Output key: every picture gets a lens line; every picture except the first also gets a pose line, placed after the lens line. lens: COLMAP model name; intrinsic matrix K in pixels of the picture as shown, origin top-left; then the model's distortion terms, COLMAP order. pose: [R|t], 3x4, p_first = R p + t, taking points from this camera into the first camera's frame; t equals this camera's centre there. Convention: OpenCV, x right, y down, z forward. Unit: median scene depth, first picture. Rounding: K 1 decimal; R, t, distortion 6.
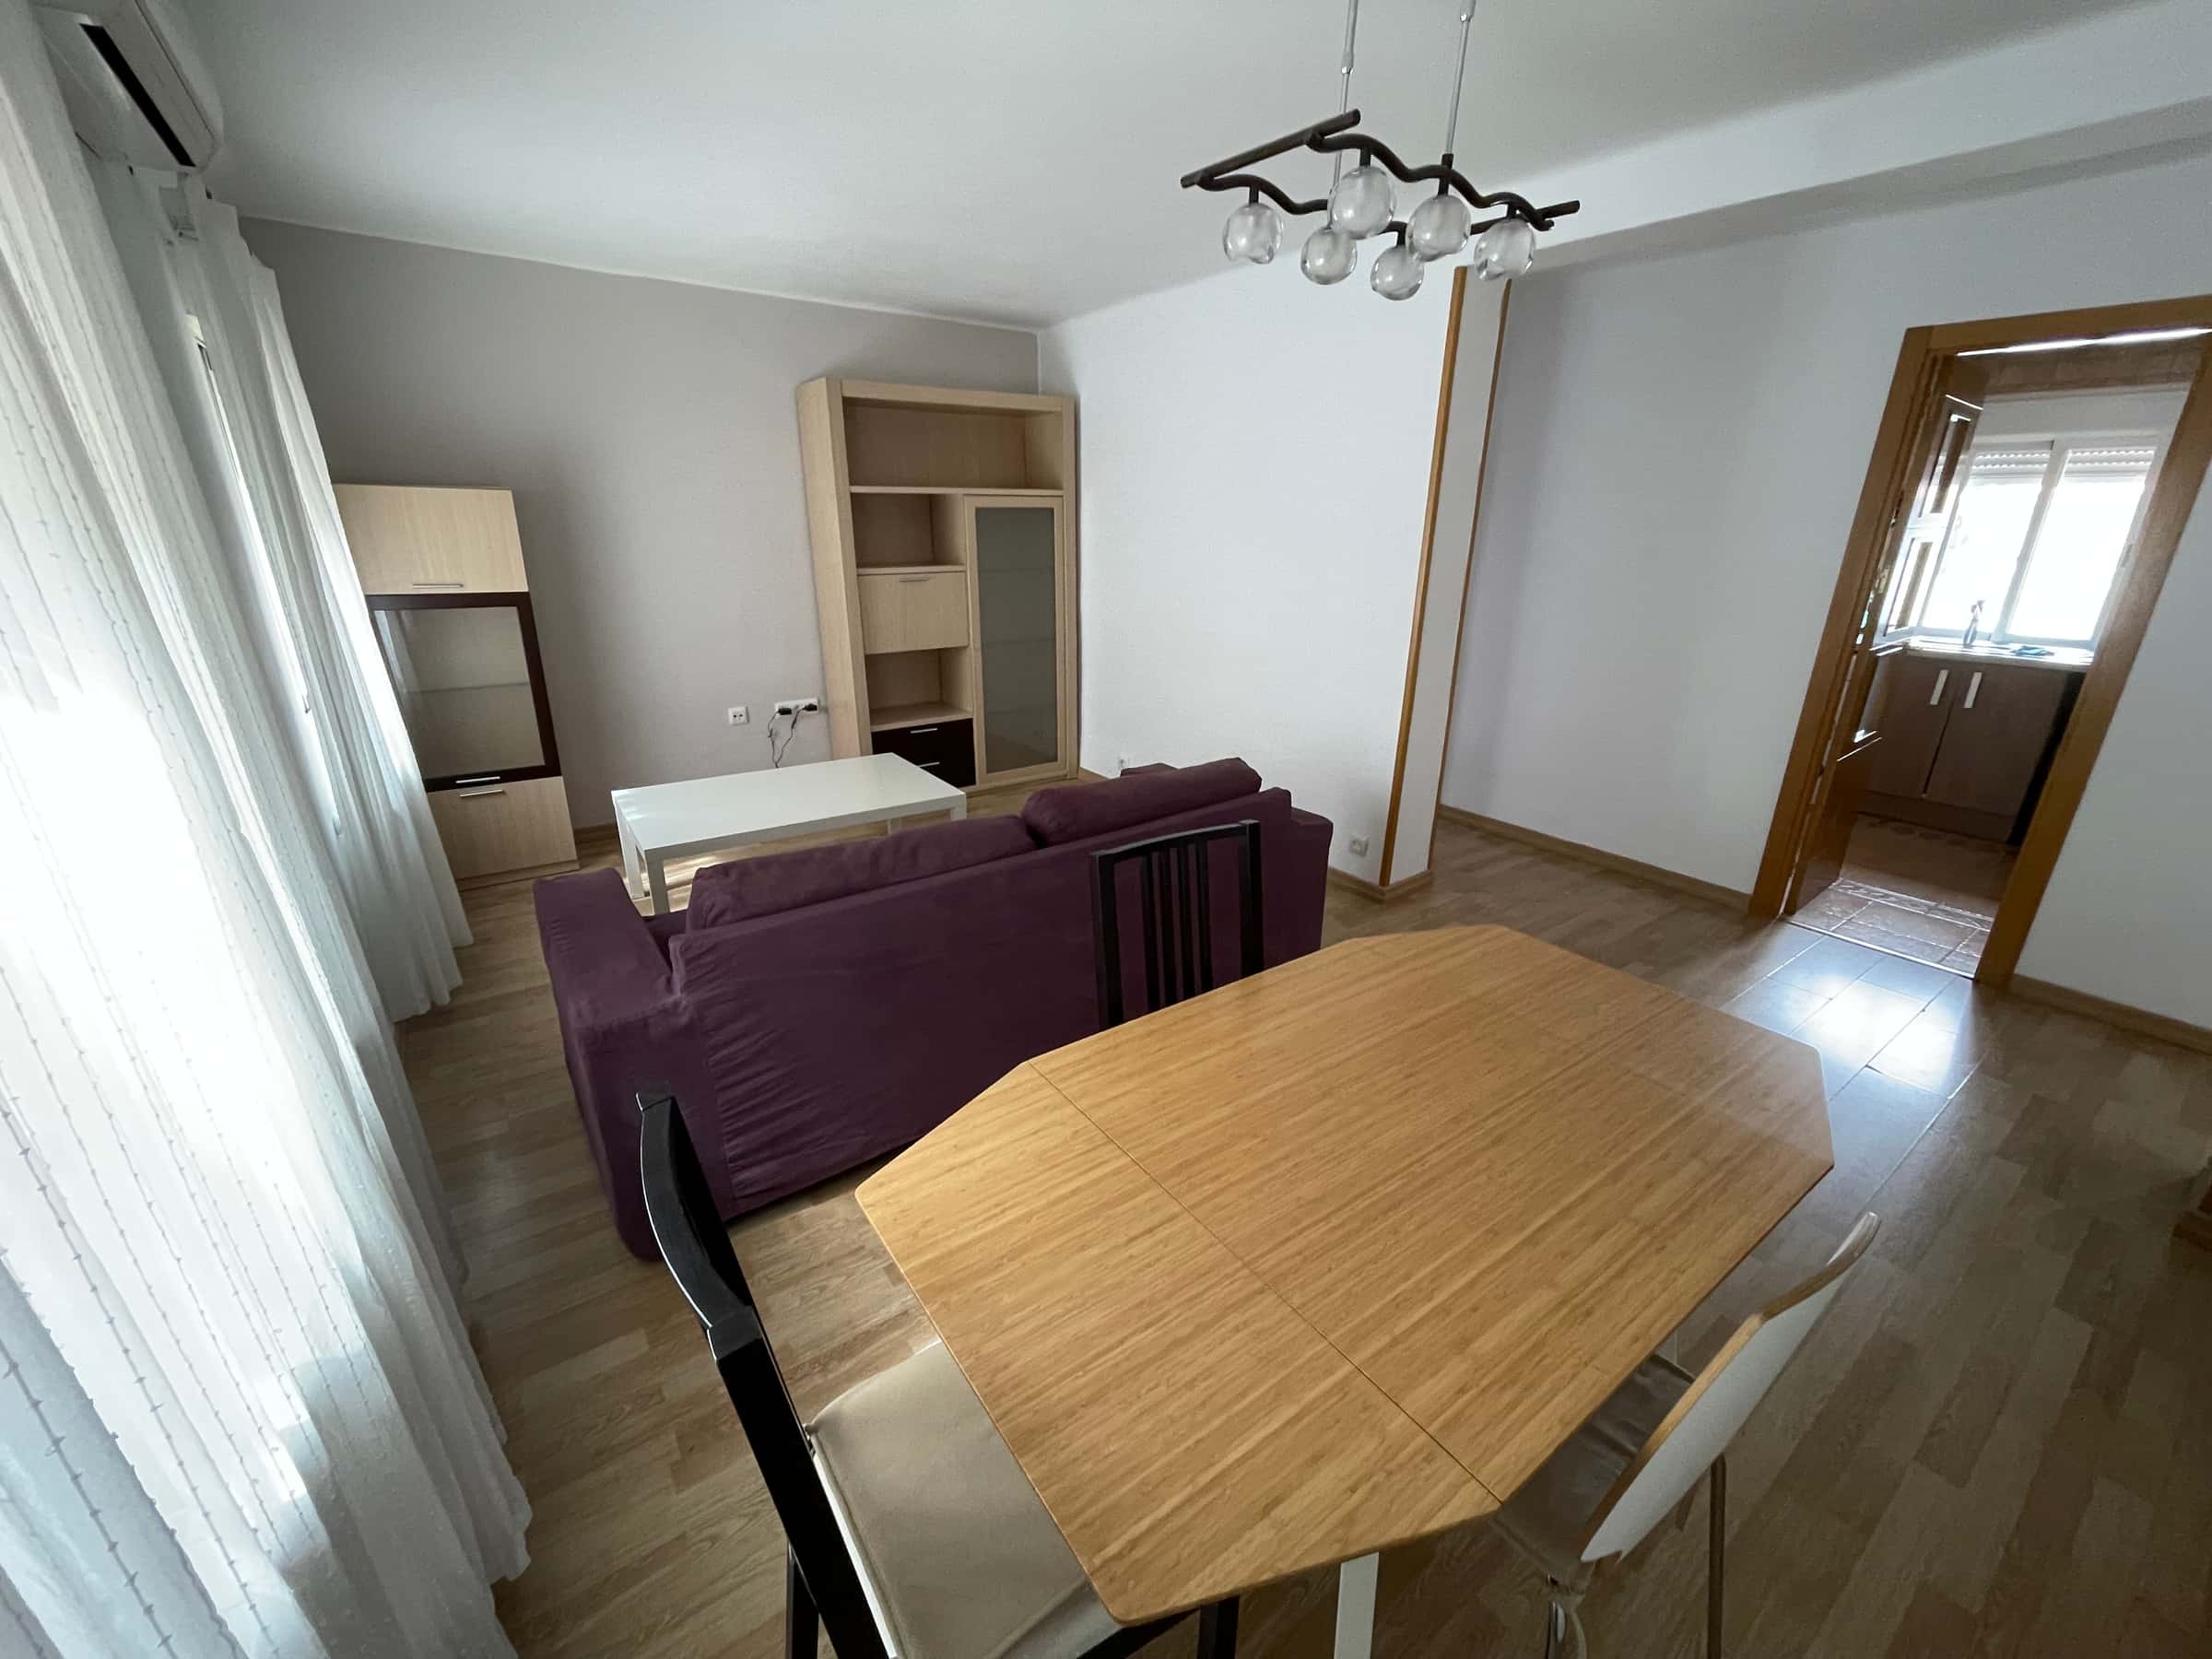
lens RADIAL K [[894.4, 0, 1106.0], [0, 894.4, 829.5], [0, 0, 1]] dist [-0.006776, -0.000101]
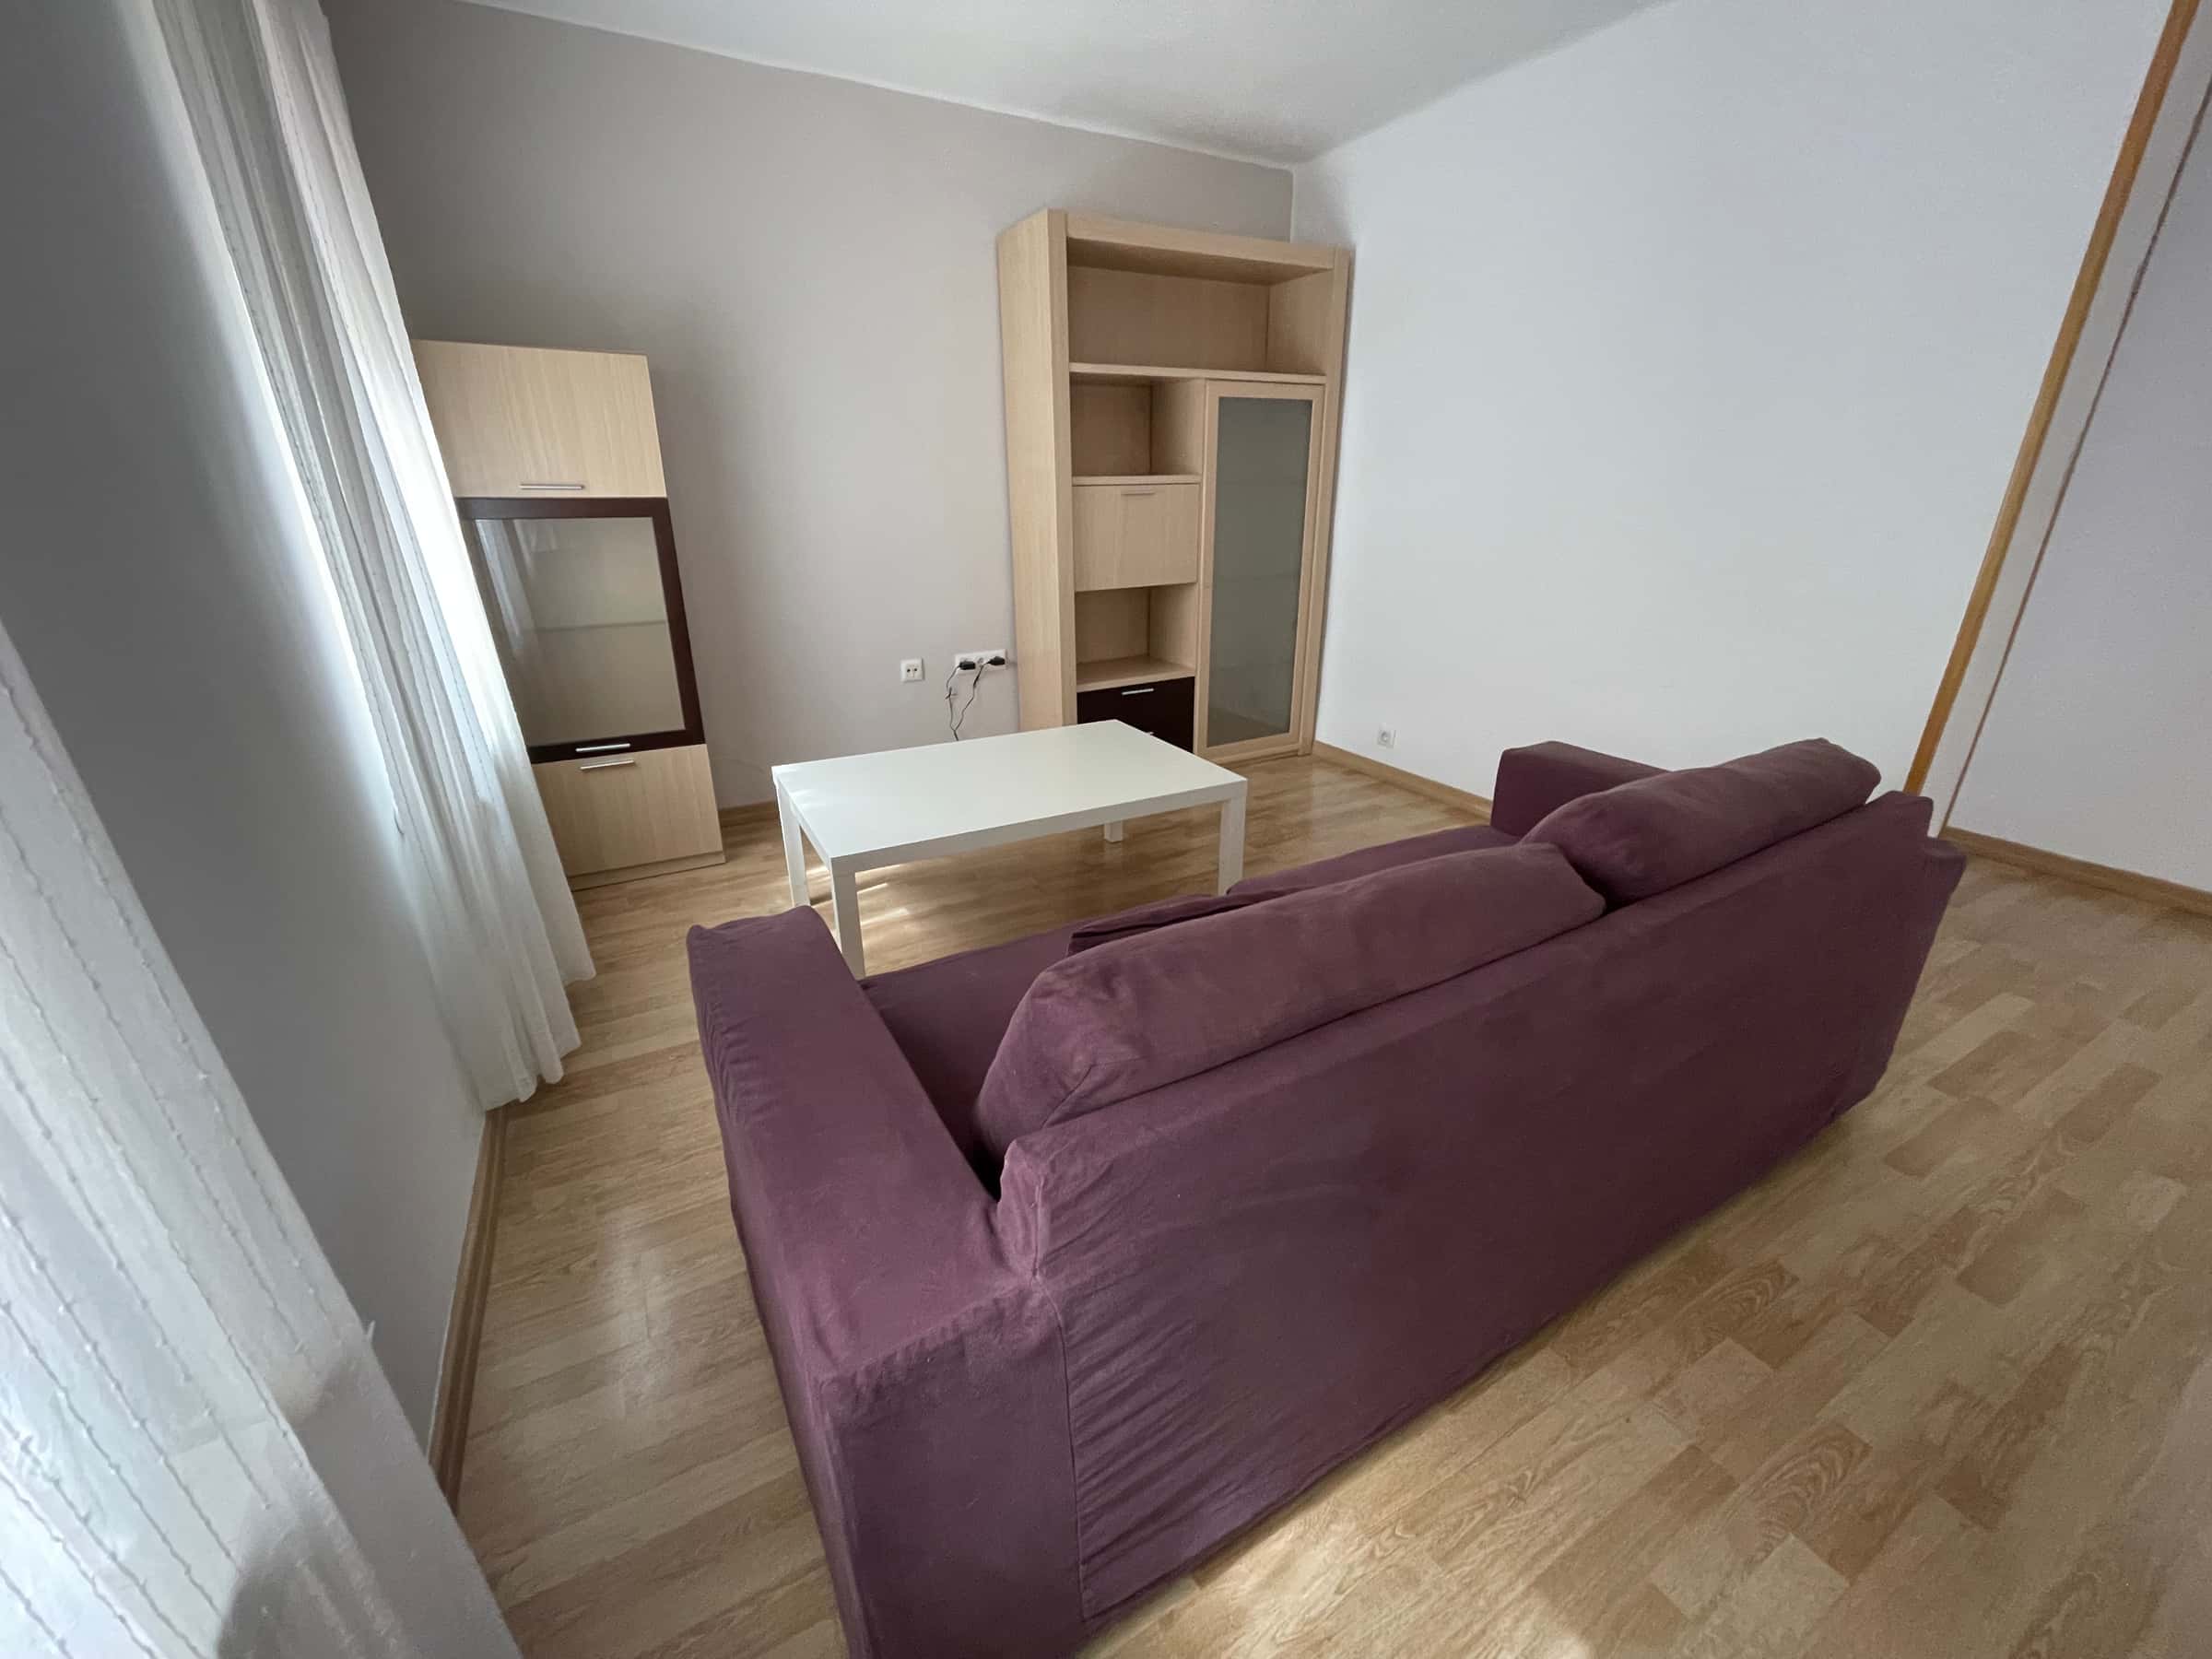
lens RADIAL K [[897.7, 0, 1106.0], [0, 897.7, 829.5], [0, 0, 1]] dist [-0.000764, 0.000033]
pose [[0.994085, 0.026993, -0.105196, -0.173873], [-0.023180, 0.999035, 0.037305, -0.022015], [0.106101, -0.034646, 0.993752, 0.250589]]
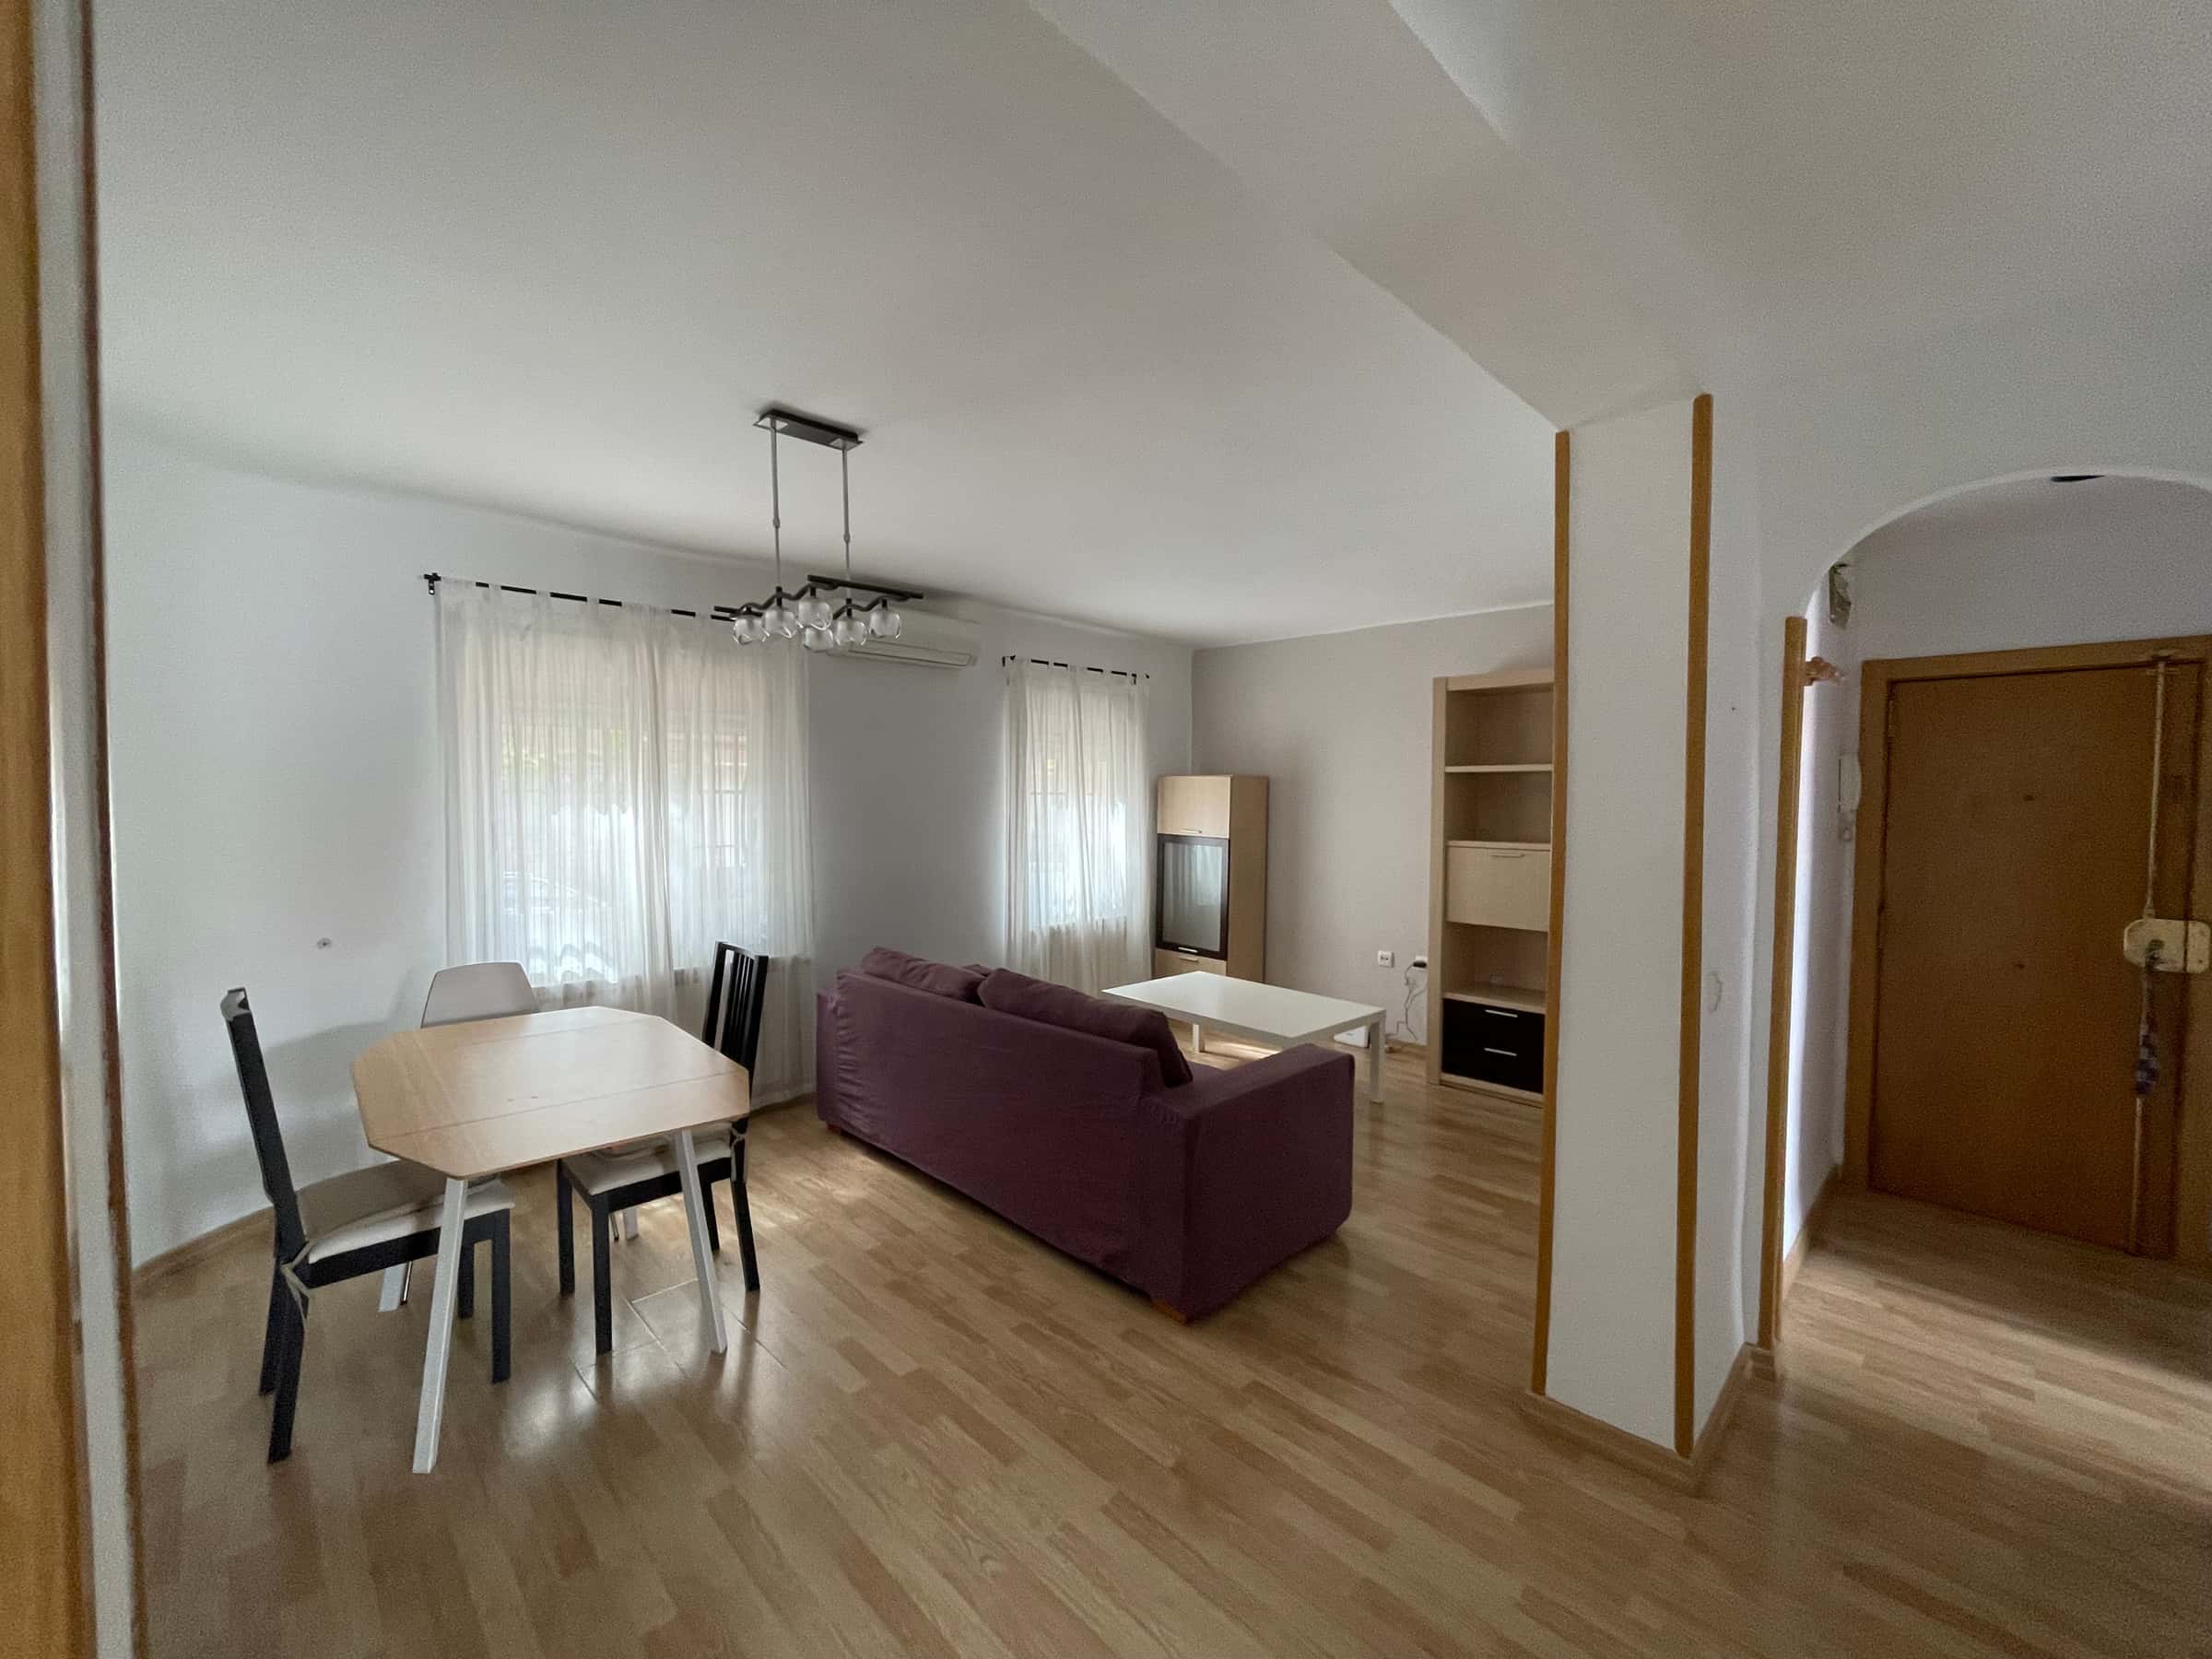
lens RADIAL K [[902.9, 0, 1106.0], [0, 902.9, 829.5], [0, 0, 1]] dist [-0.004000, -0.000171]
pose [[0.155780, 0.032989, -0.987241, 0.763194], [-0.336794, 0.941328, -0.021689, -0.156759], [0.928602, 0.335876, 0.157751, 0.491194]]
